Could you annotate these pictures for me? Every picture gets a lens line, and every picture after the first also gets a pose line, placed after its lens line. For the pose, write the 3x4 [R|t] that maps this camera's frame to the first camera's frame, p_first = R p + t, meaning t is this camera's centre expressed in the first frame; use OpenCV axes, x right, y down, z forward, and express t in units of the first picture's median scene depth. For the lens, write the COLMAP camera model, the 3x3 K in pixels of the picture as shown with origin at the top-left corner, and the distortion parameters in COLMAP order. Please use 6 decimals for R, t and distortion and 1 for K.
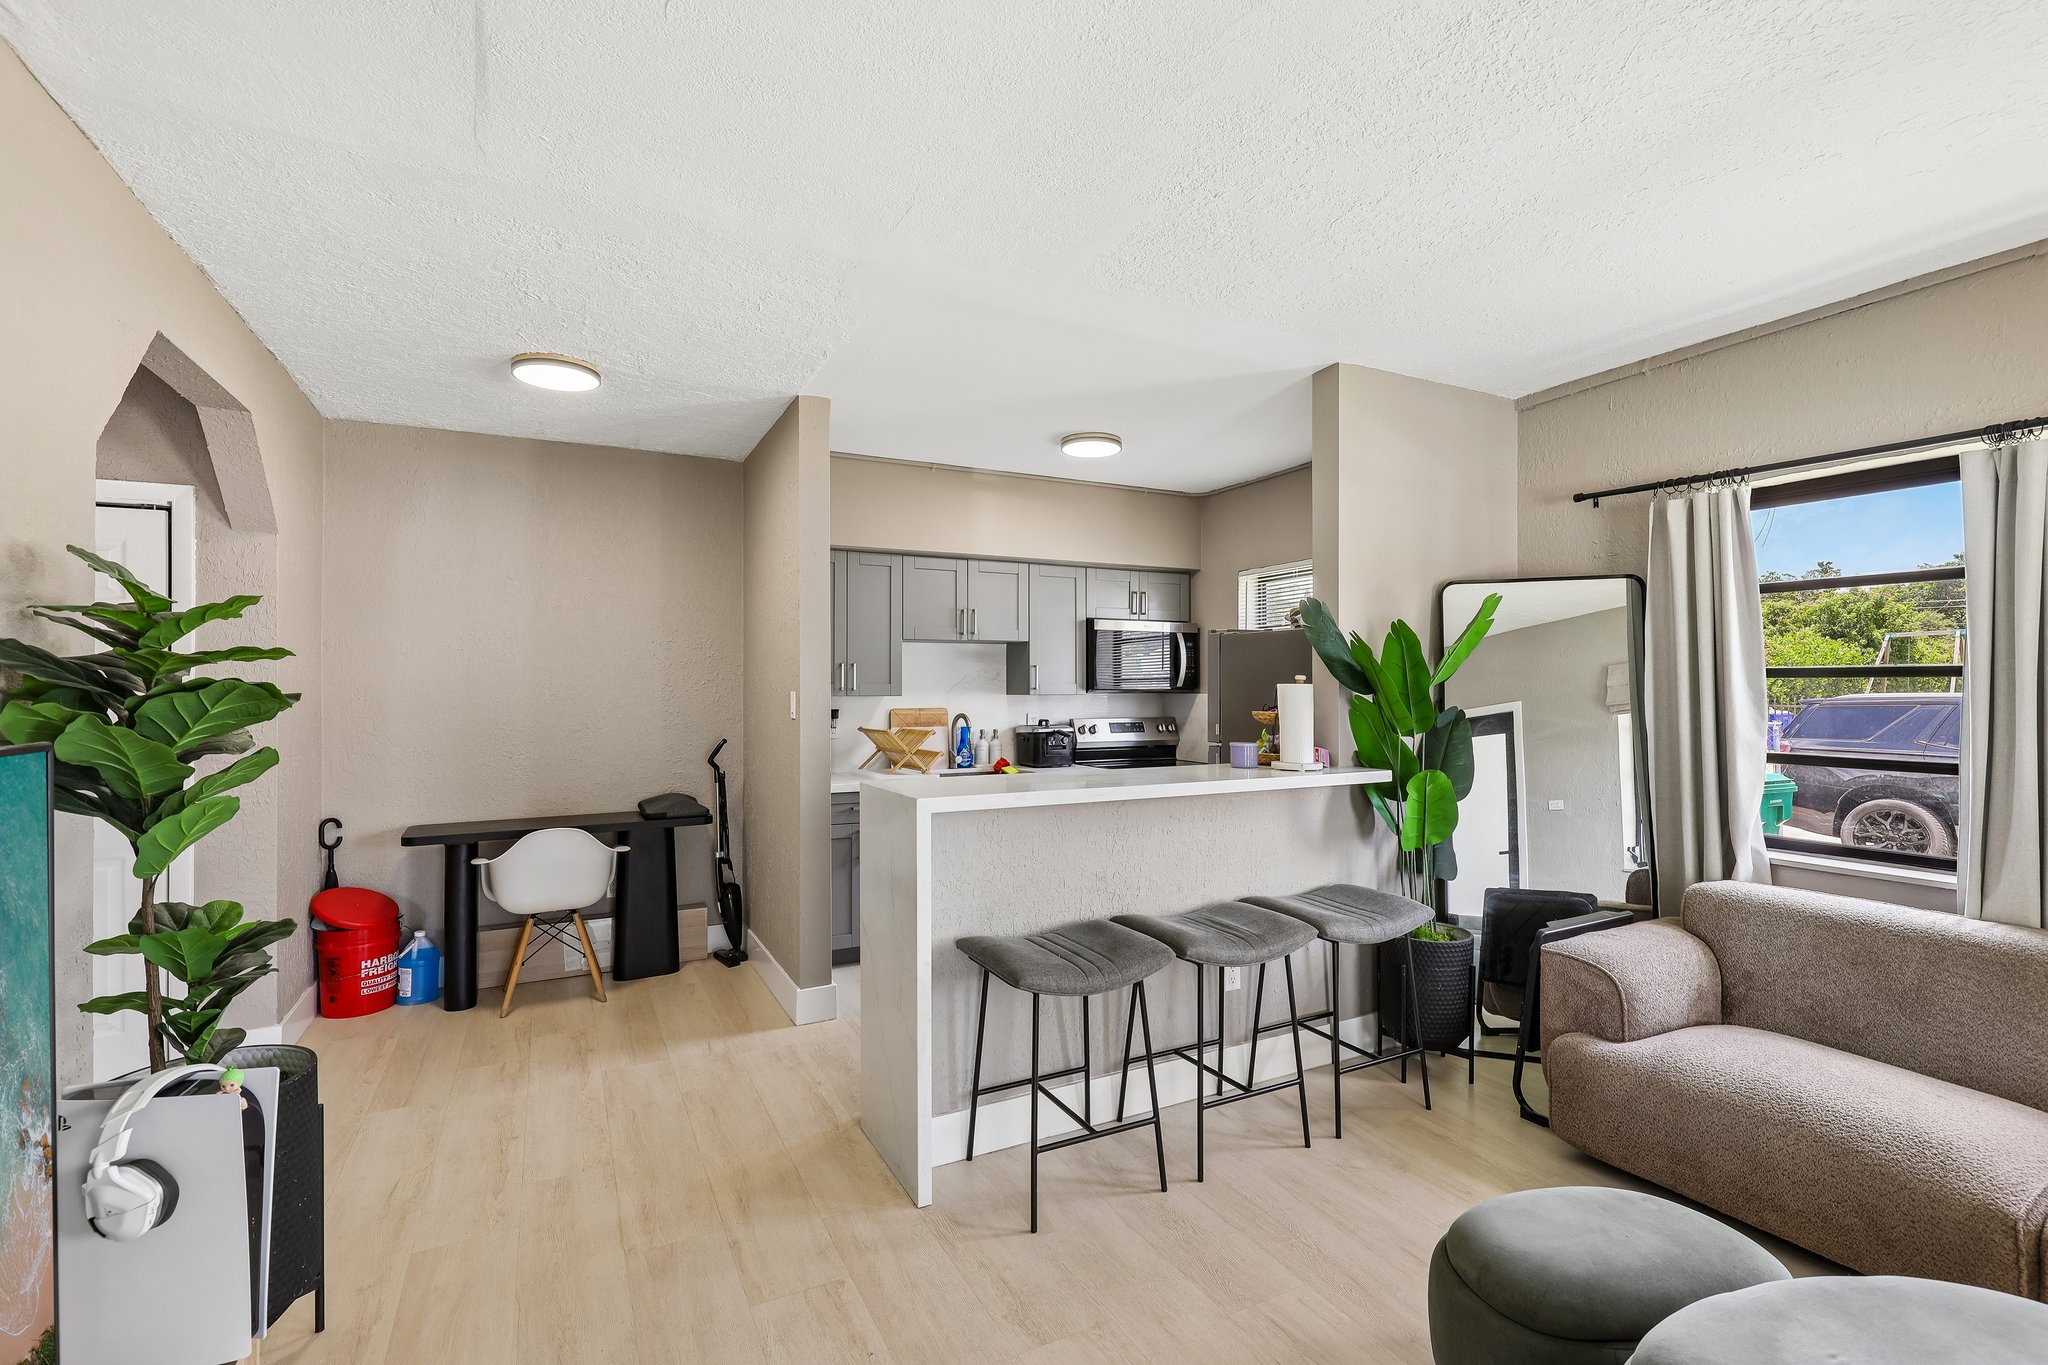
lens RADIAL K [[939.4, 0, 1032.3], [0, 939.4, 682.3], [0, 0, 1]] dist [0.002344, 0.000124]
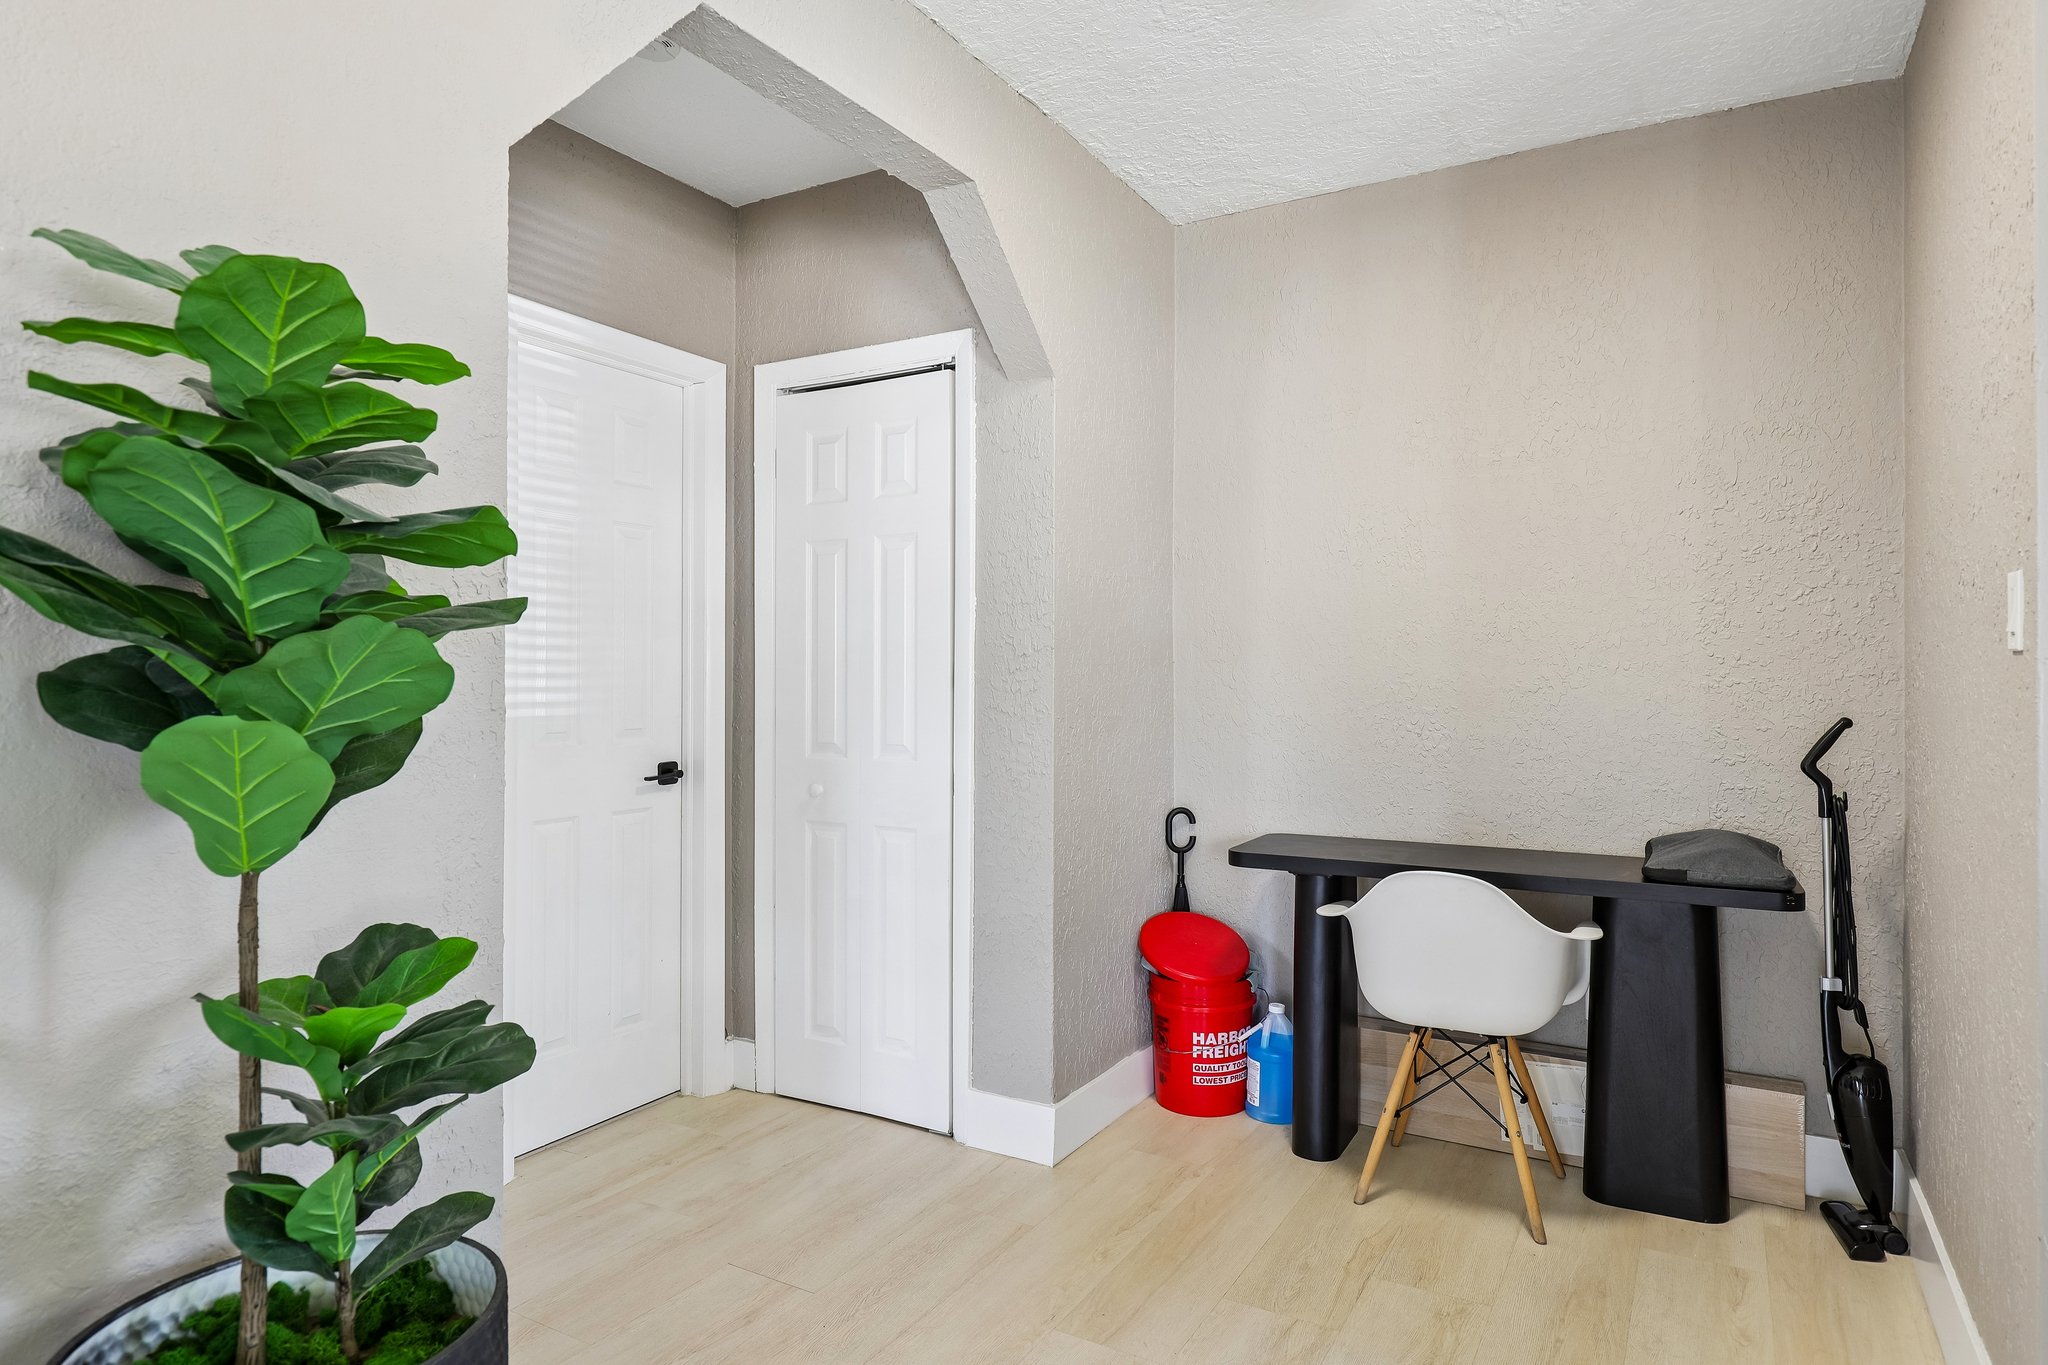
lens RADIAL K [[1172.7, 0, 1027.2], [0, 1172.7, 662.9], [0, 0, 1]] dist [-0.005872, -0.003079]
pose [[0.535212, -0.001726, -0.844716, -0.084938], [-0.001892, 0.999993, -0.003242, 0.041612], [0.844716, 0.003333, 0.535205, 0.443066]]
